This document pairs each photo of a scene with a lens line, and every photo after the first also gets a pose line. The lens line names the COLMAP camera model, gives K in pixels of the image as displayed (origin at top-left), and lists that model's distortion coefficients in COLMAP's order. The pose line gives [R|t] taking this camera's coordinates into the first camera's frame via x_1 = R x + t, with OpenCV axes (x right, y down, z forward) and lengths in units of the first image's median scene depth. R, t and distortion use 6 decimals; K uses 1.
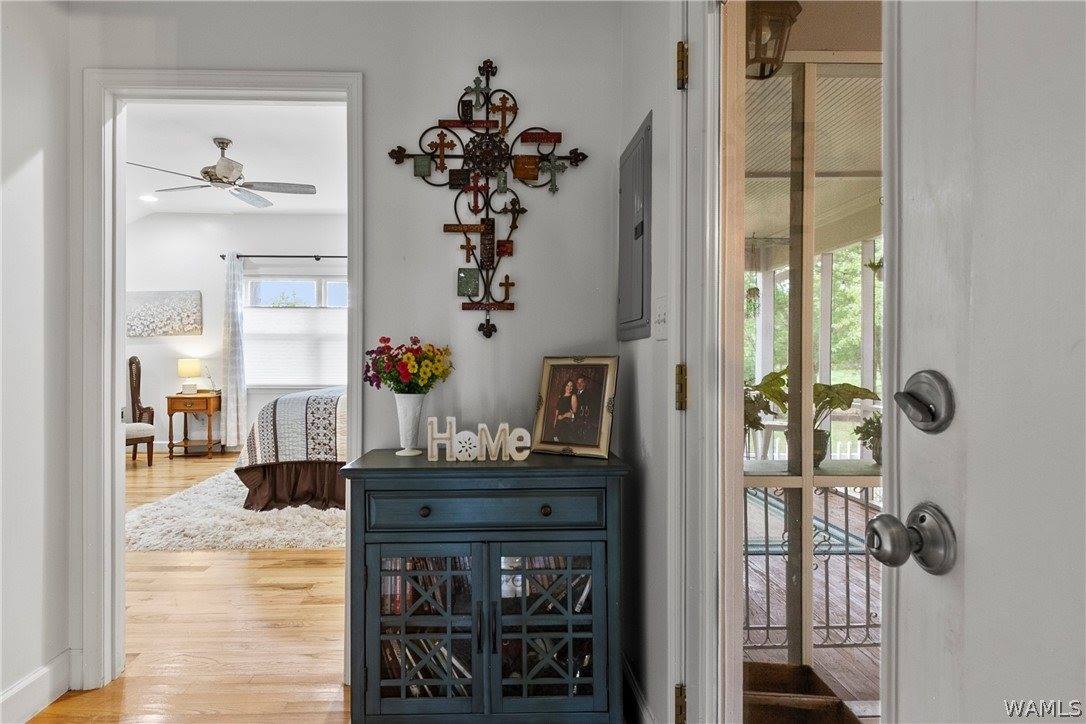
lens RADIAL K [[585.4, 0, 506.7], [0, 585.4, 354.7], [0, 0, 1]] dist [0.004761, -0.000585]
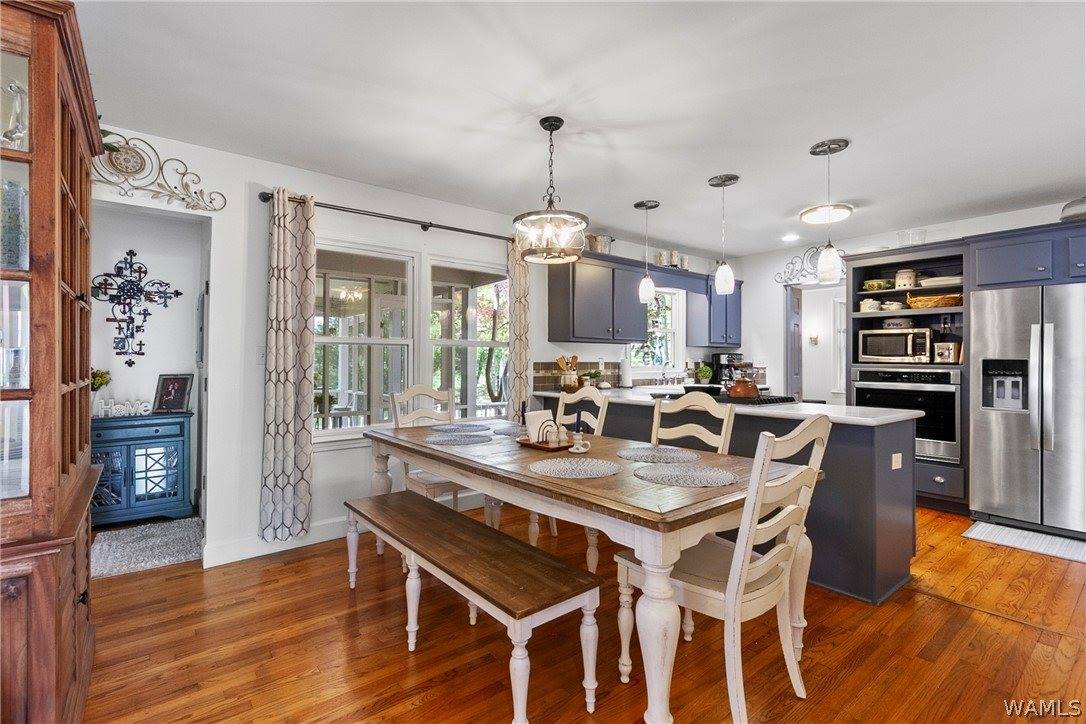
lens RADIAL K [[495.8, 0, 534.2], [0, 495.8, 356.2], [0, 0, 1]] dist [-0.002589, -0.000070]
pose [[0.788507, 0.009075, 0.614959, 0.024937], [-0.001686, 0.999919, -0.012595, -0.048960], [-0.615023, 0.008894, 0.788459, -1.559882]]
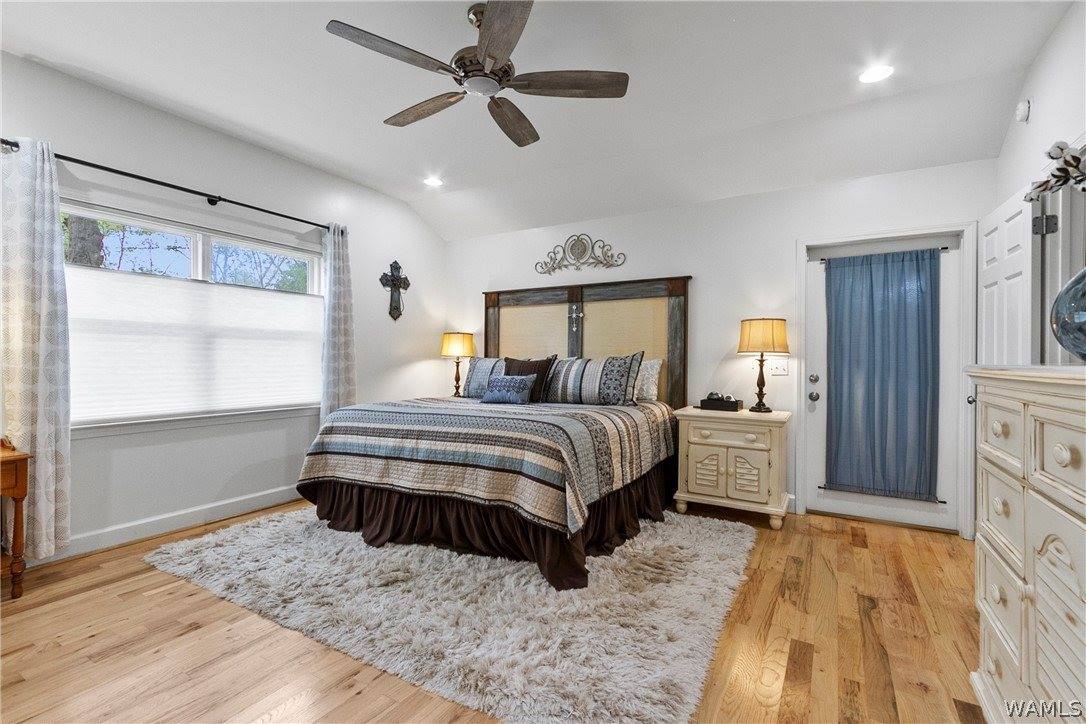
lens RADIAL K [[495.8, 0, 550.5], [0, 495.8, 361.6], [0, 0, 1]] dist [-0.002589, -0.000070]
pose [[0.541071, 0.002772, 0.840973, -1.856060], [0.000541, 0.999993, -0.003645, 0.009309], [-0.840977, 0.002427, 0.541065, 1.407816]]
